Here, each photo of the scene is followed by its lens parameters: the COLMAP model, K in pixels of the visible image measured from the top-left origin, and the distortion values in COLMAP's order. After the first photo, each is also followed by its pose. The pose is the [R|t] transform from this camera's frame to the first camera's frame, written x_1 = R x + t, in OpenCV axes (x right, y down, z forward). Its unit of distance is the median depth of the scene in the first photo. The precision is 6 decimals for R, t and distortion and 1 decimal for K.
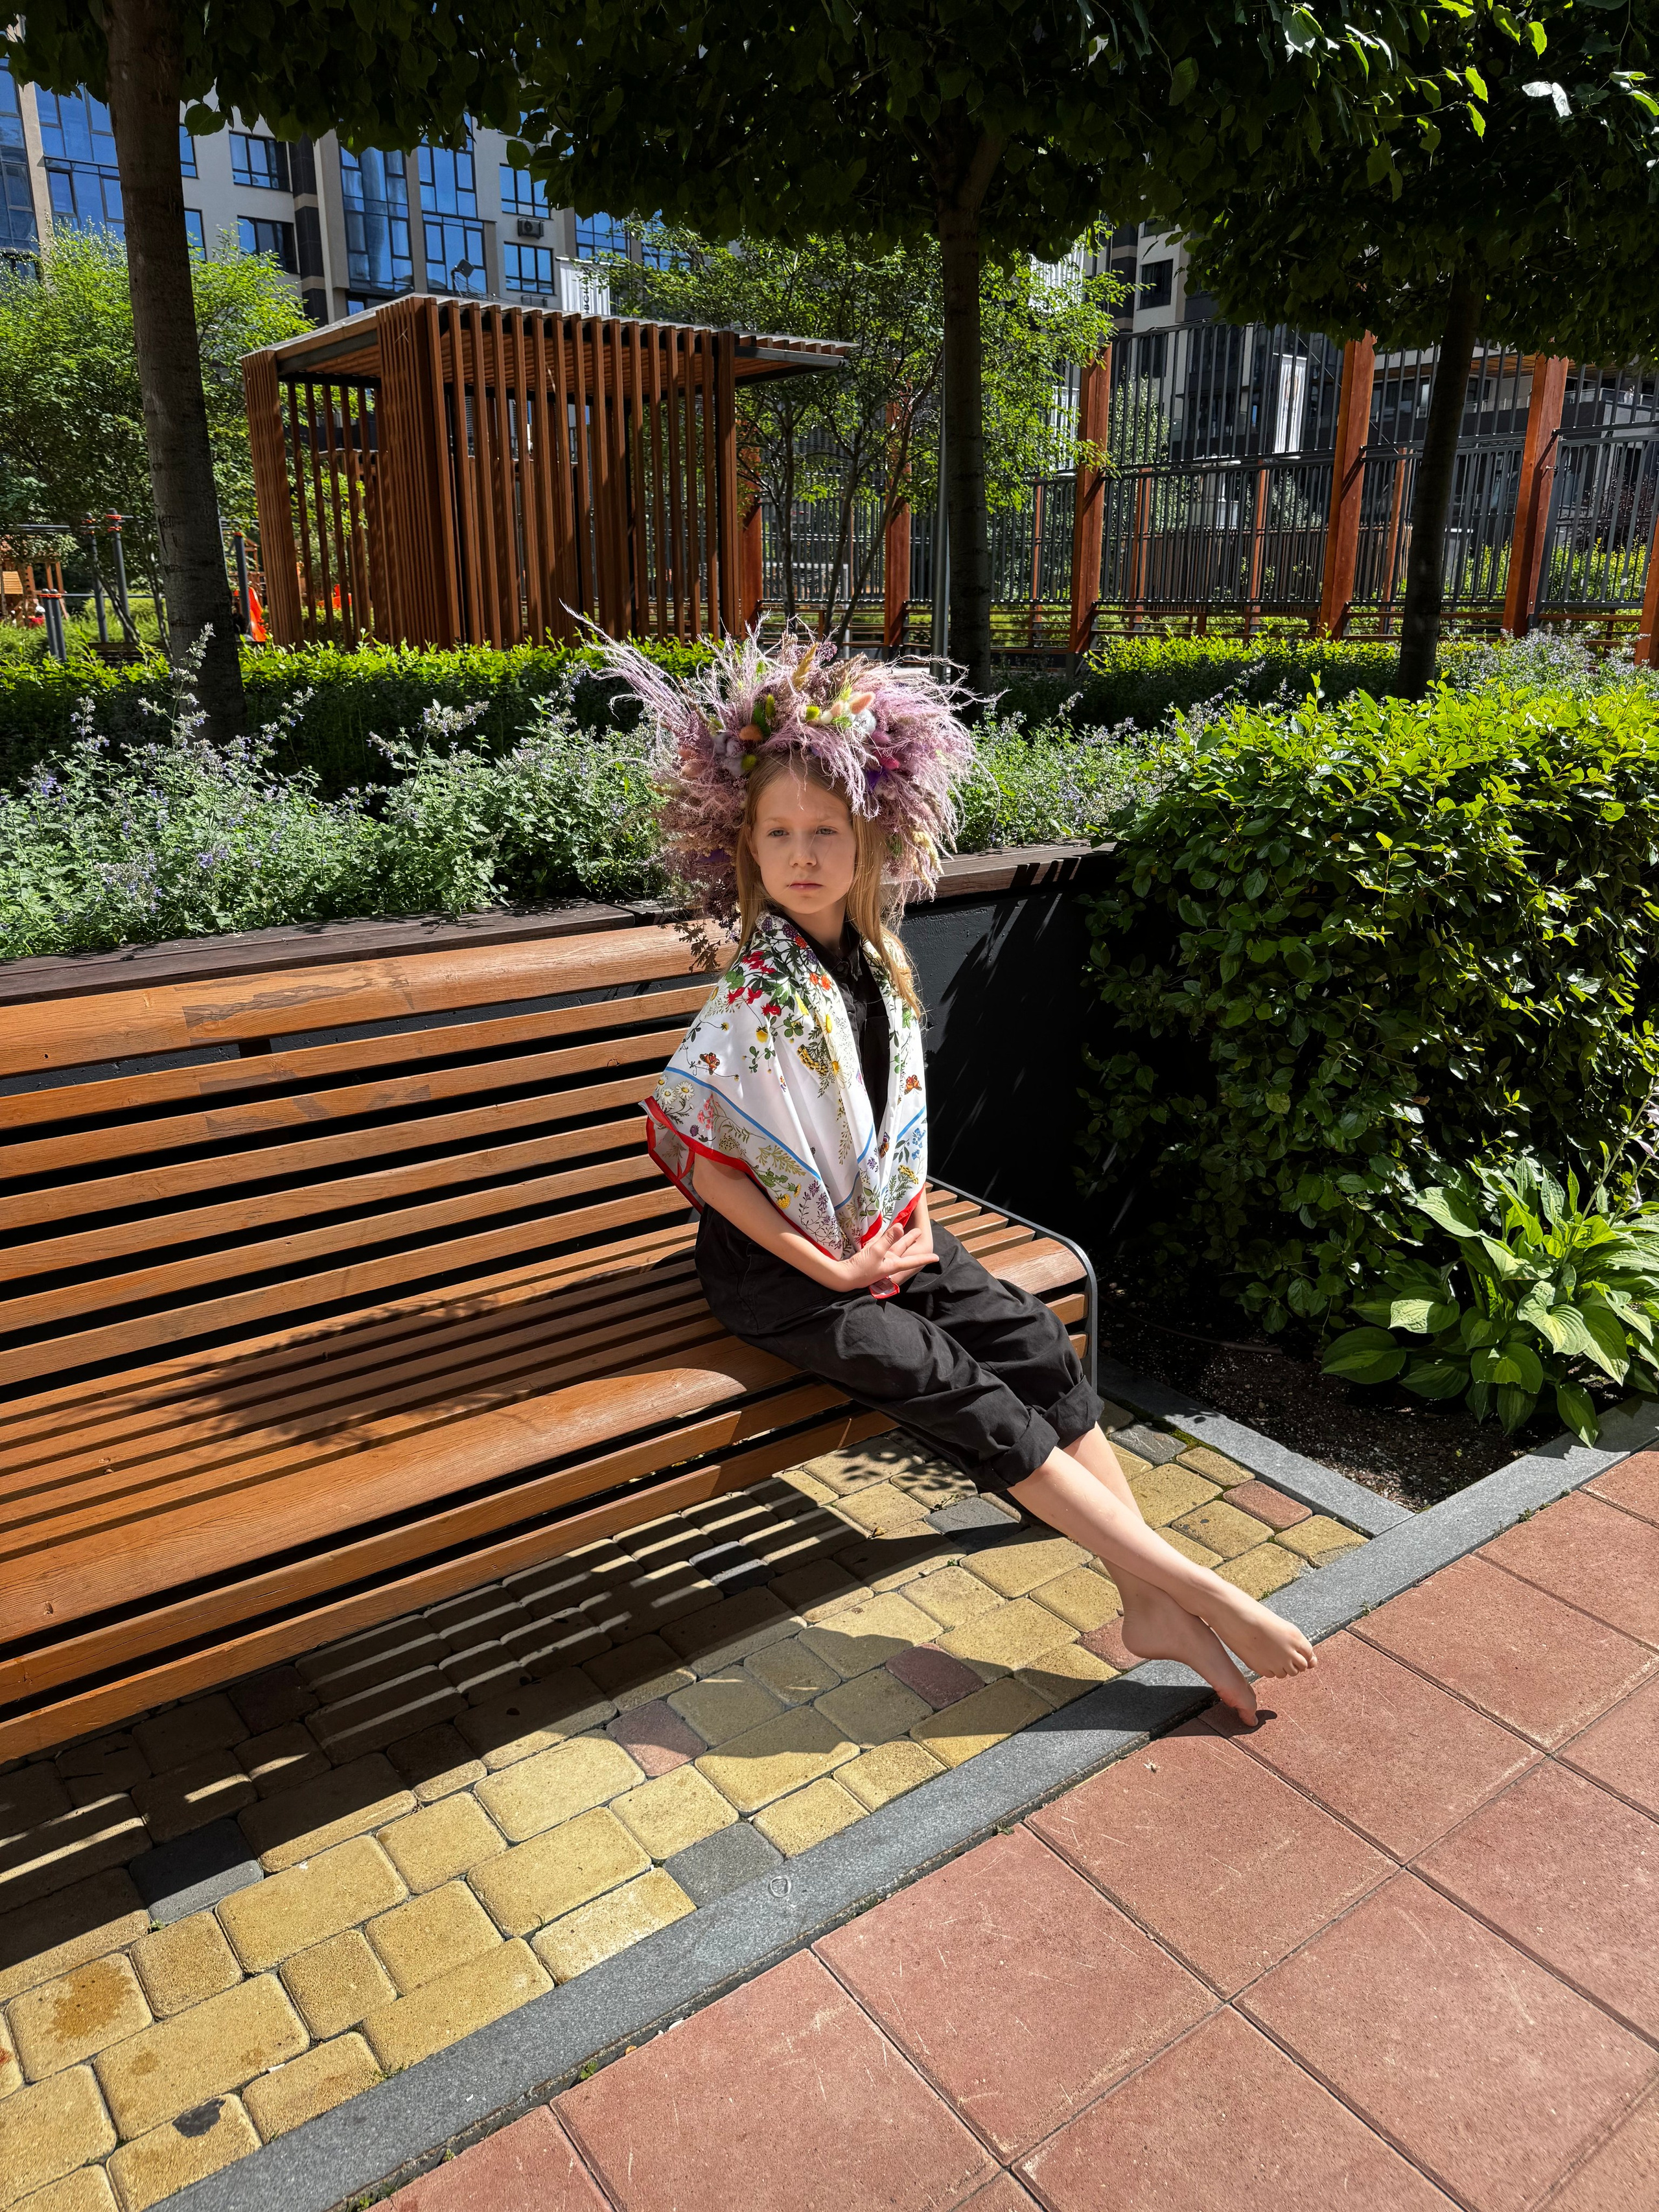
lens RADIAL K [[1544.4, 0, 830.4], [0, 1544.4, 1169.7], [0, 0, 1]] dist [0.089407, -0.091412]
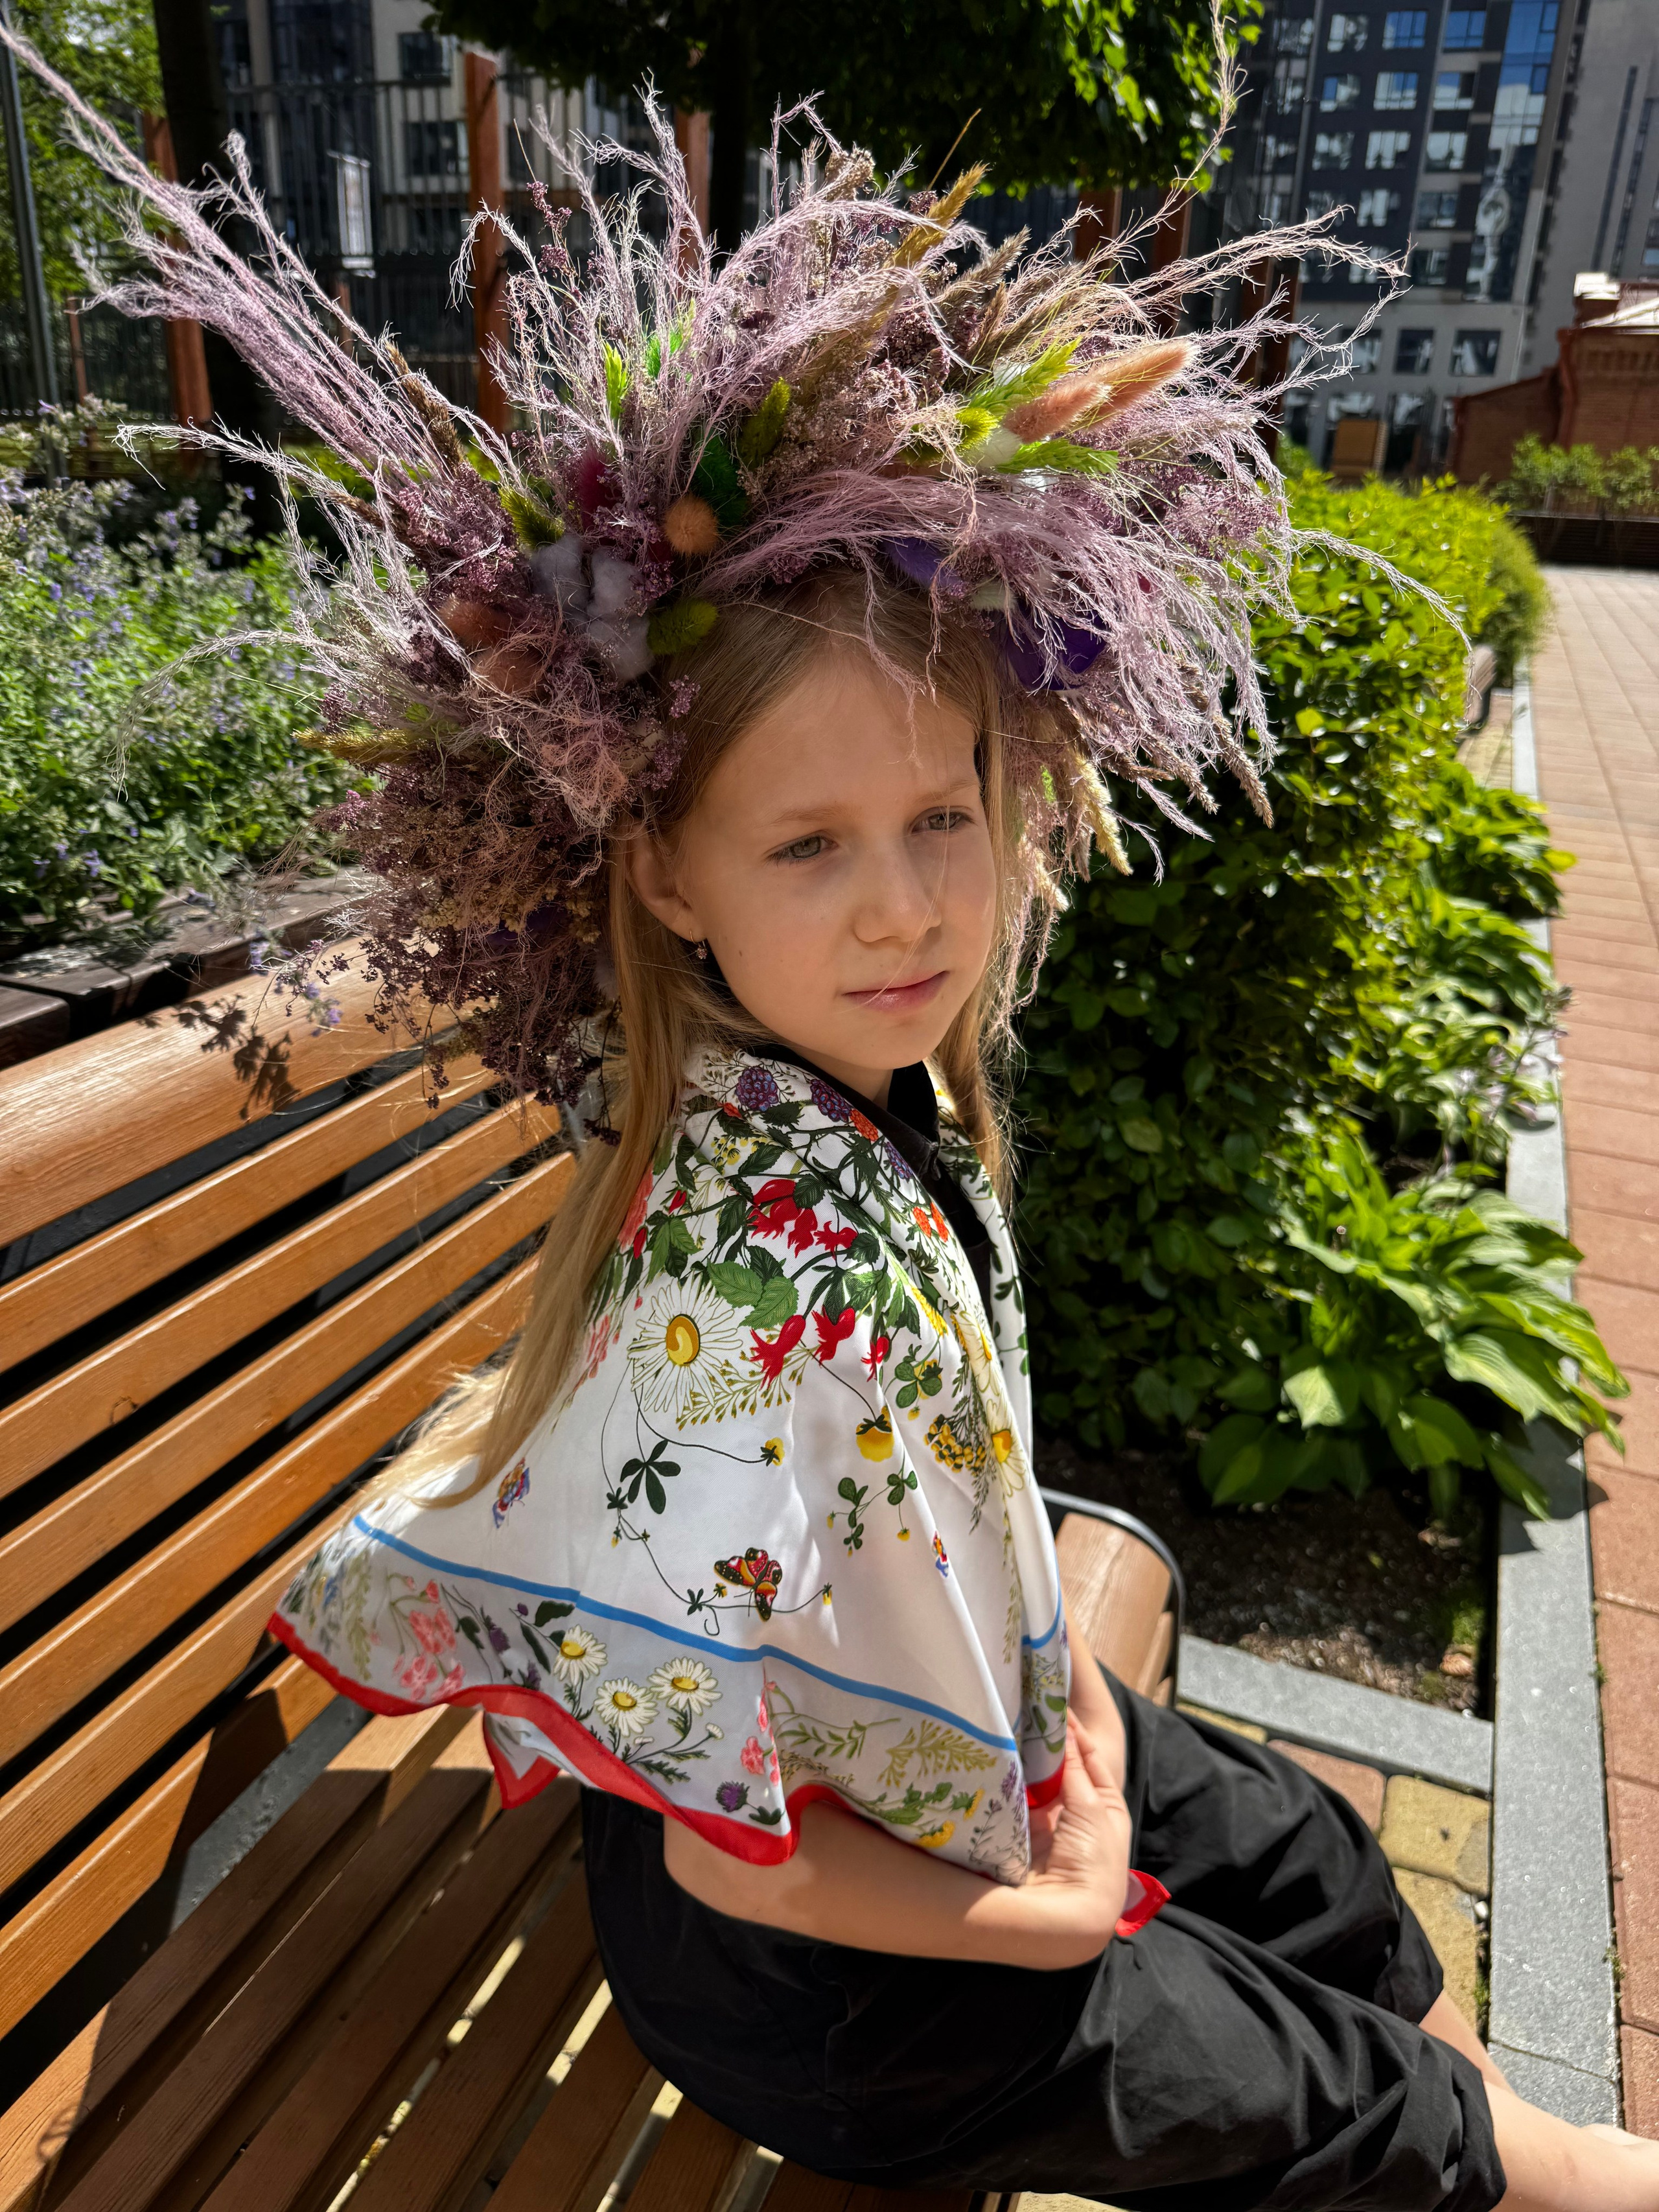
lens RADIAL K [[1527.9, 0, 829.5], [0, 1527.9, 1106.0], [0, 0, 1]] dist [-0.003022, -0.000381]
pose [[0.865867, -0.163607, 0.472766, -0.157071], [0.141891, 0.986519, 0.081525, -0.150804], [-0.479731, -0.003508, 0.877409, 0.583408]]
